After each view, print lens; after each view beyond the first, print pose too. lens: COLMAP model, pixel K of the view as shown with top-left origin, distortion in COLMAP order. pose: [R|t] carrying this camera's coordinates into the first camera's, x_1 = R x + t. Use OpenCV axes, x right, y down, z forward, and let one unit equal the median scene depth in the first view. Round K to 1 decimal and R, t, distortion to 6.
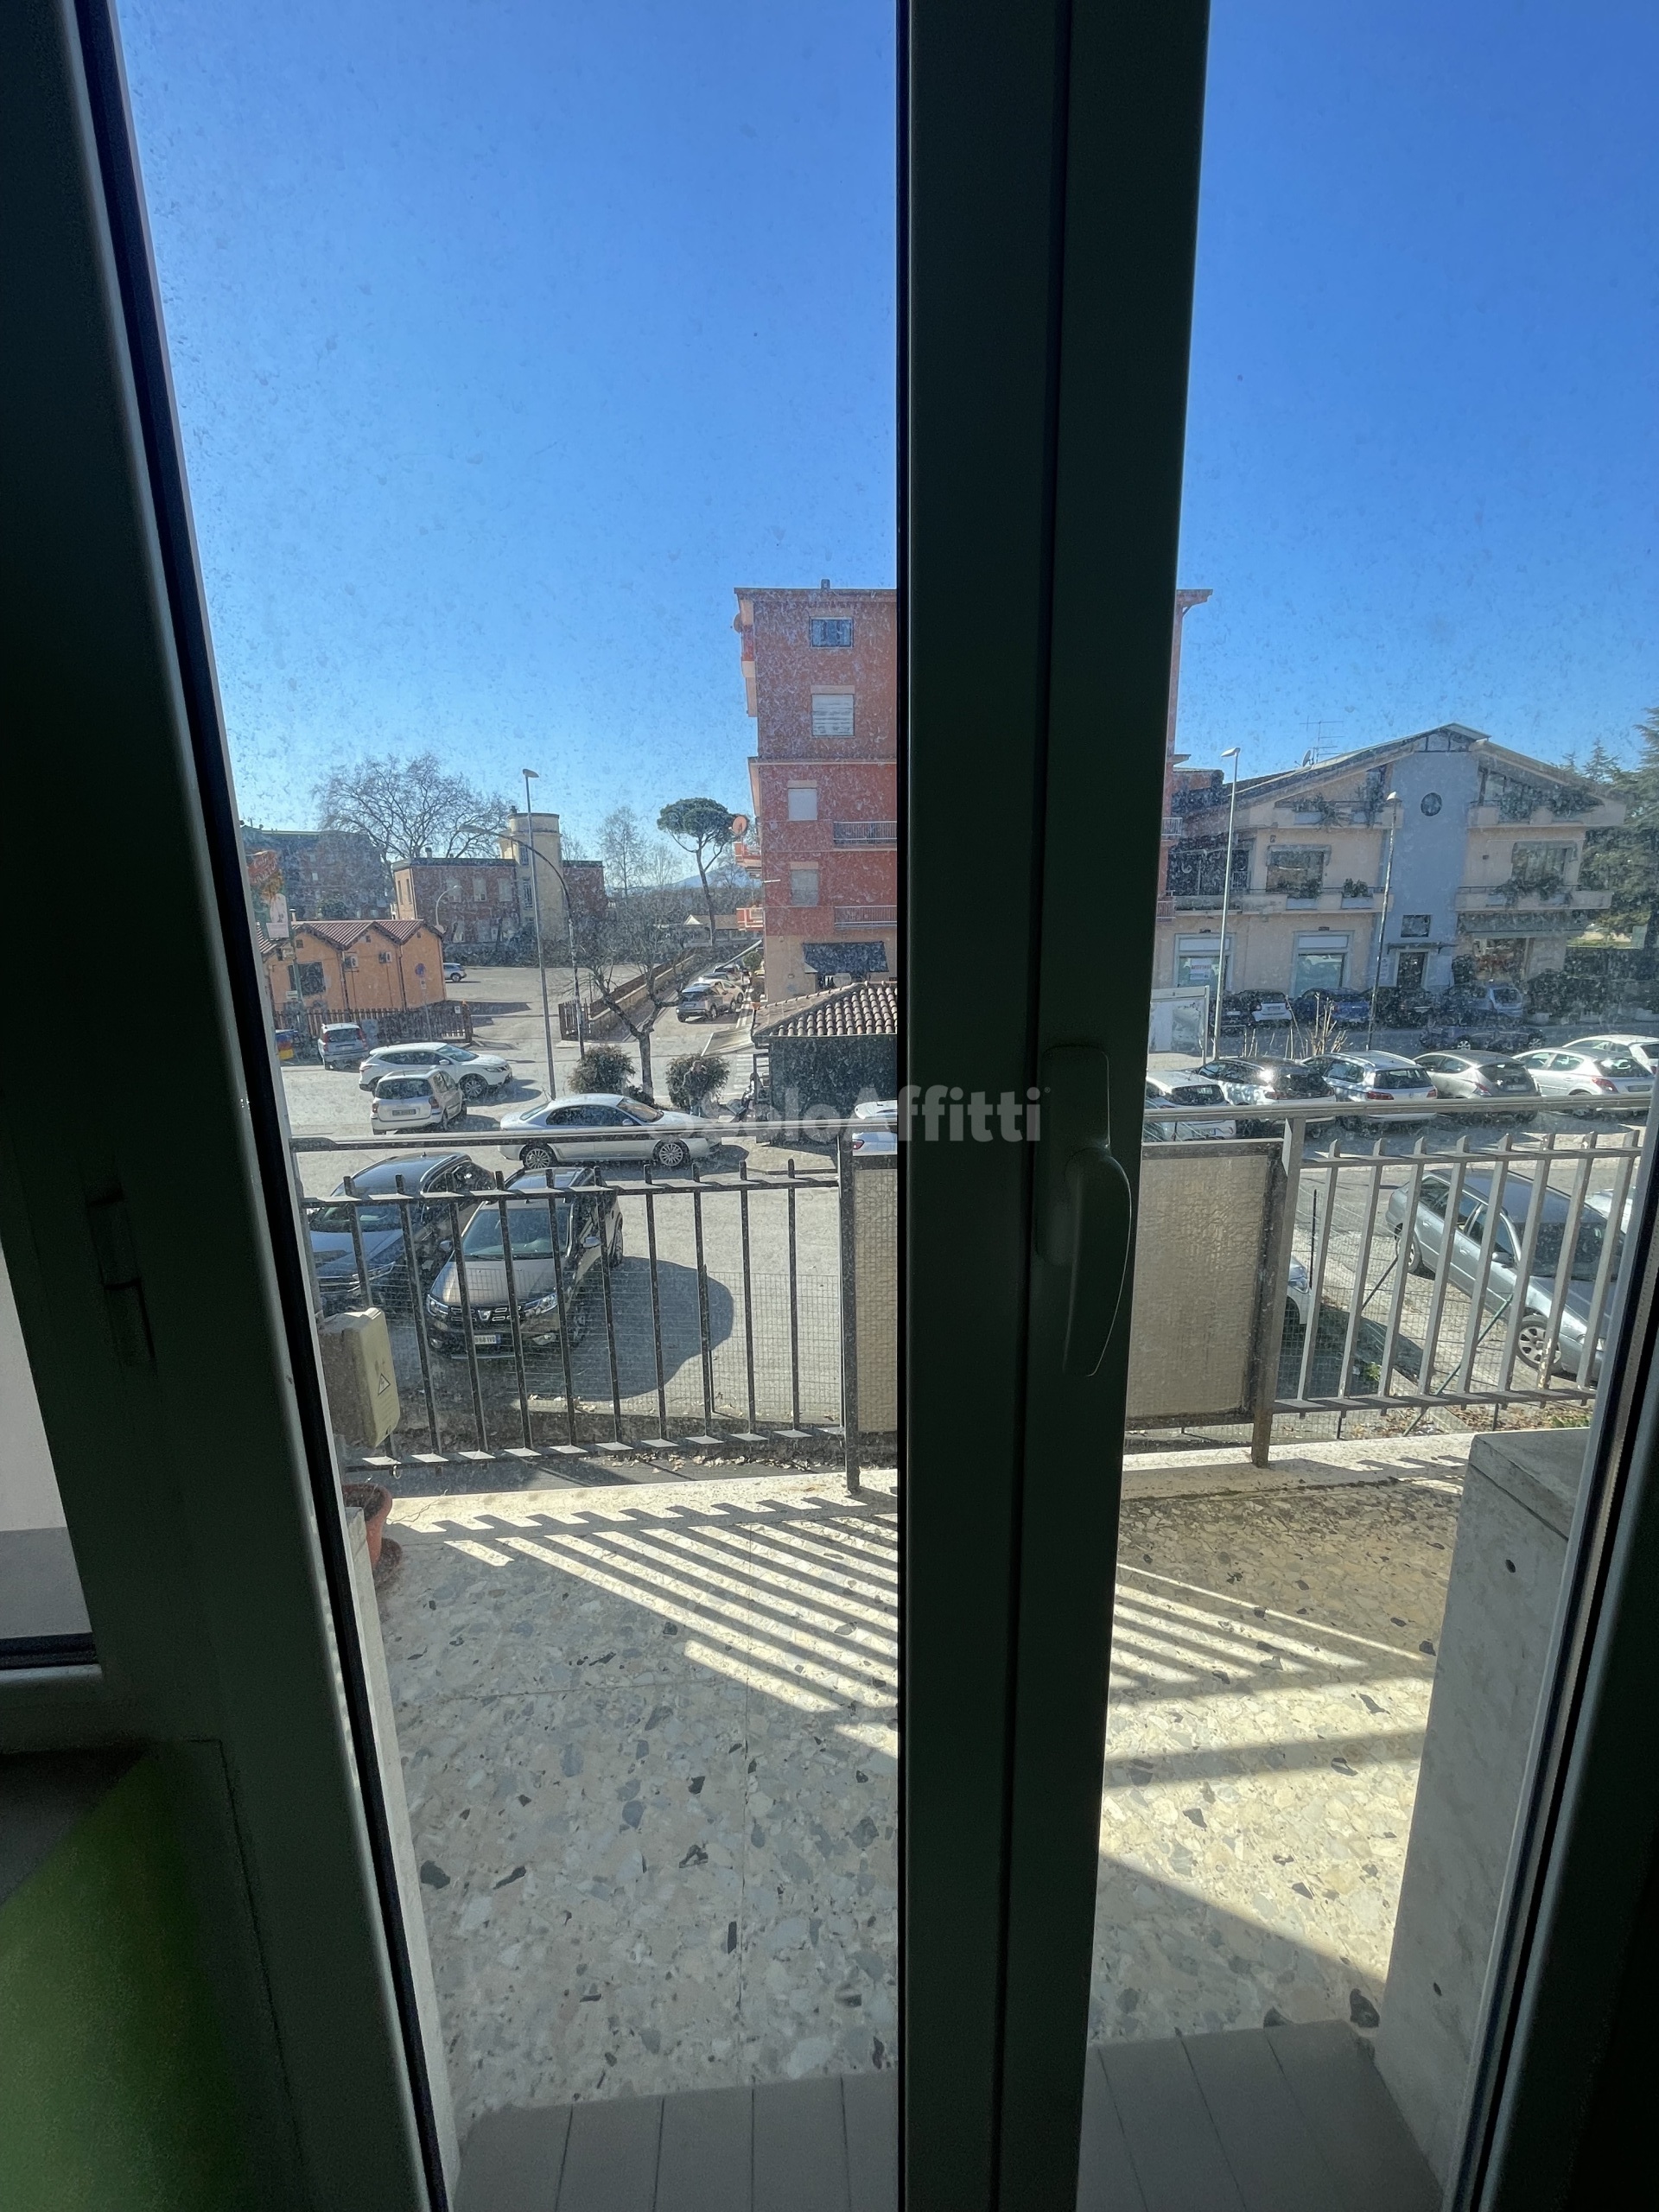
lens RADIAL K [[889.5, 0, 829.7], [0, 889.5, 1104.8], [0, 0, 1]] dist [-0.001982, -0.000571]
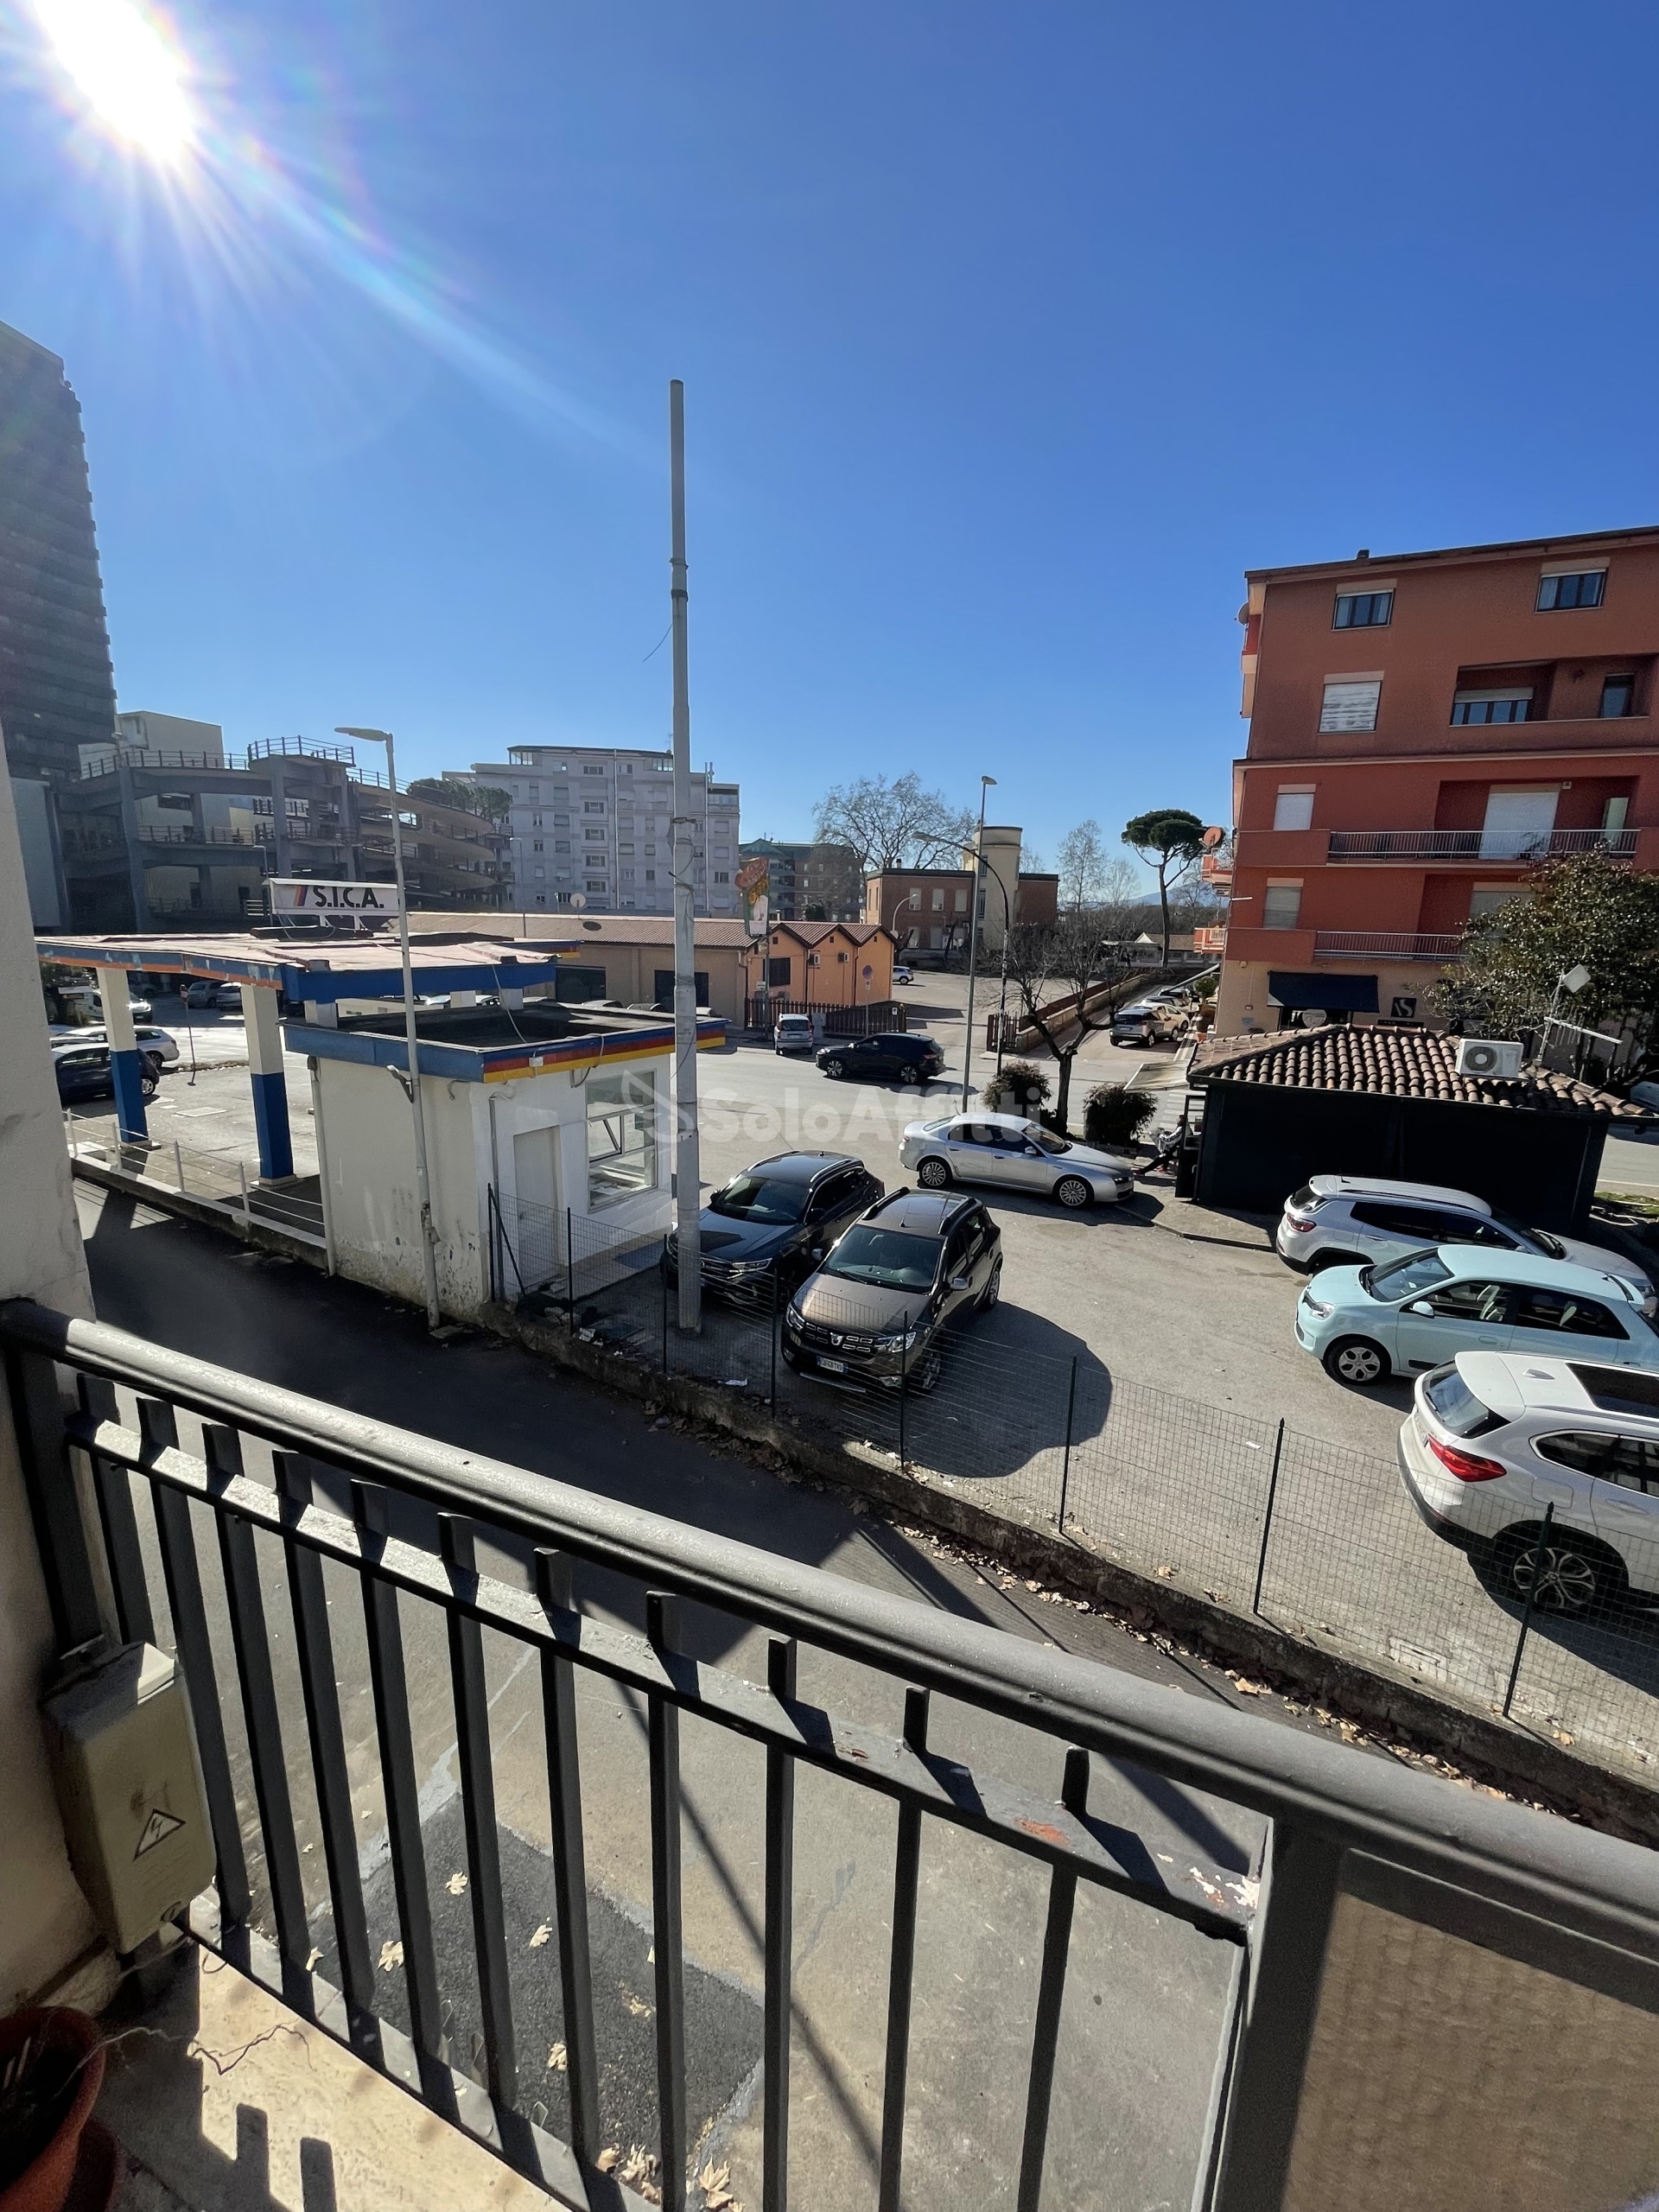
lens RADIAL K [[889.5, 0, 829.3], [0, 889.5, 1104.2], [0, 0, 1]] dist [-0.001982, -0.000571]
pose [[0.882356, 0.136845, -0.450245, -0.001002], [-0.144025, 0.989402, 0.018463, -0.007376], [0.448000, 0.048556, 0.892714, 0.038192]]
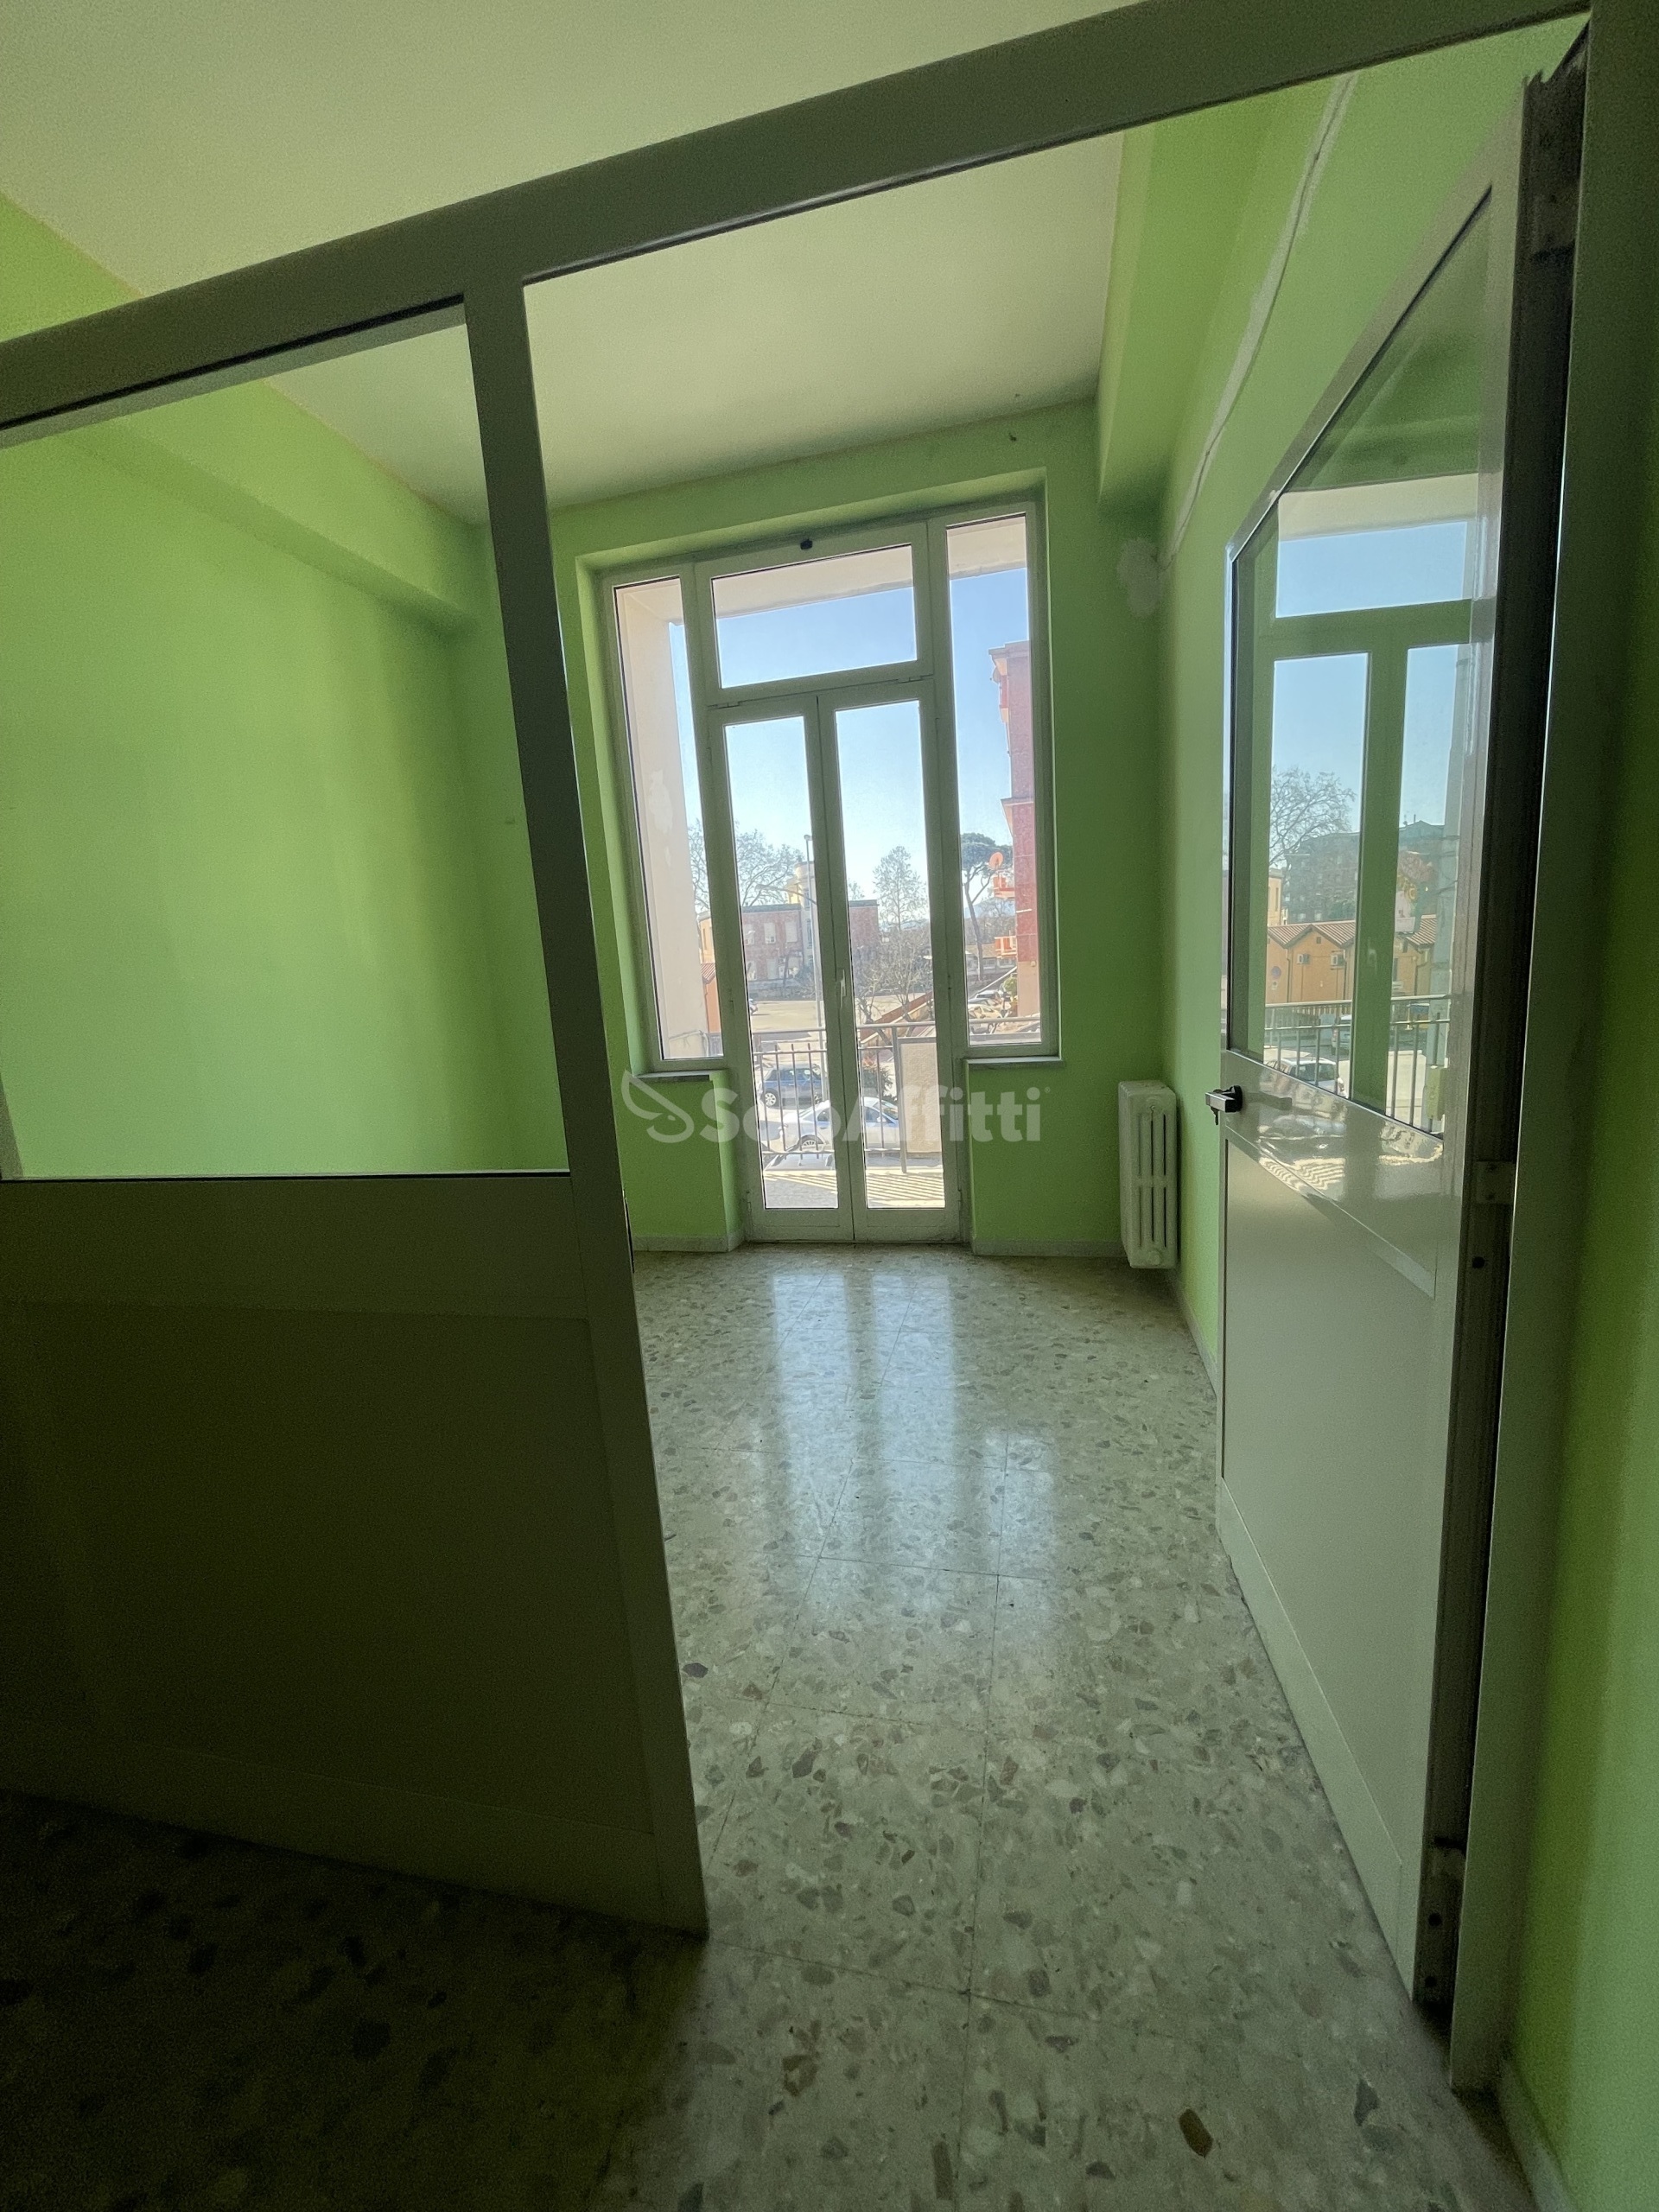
lens RADIAL K [[889.5, 0, 833.4], [0, 889.5, 1111.8], [0, 0, 1]] dist [-0.001982, -0.000571]
pose [[0.955042, 0.004437, -0.296437, 0.036460], [-0.011757, 0.999668, -0.022914, 0.018837], [0.296237, 0.025369, 0.954777, -0.091251]]
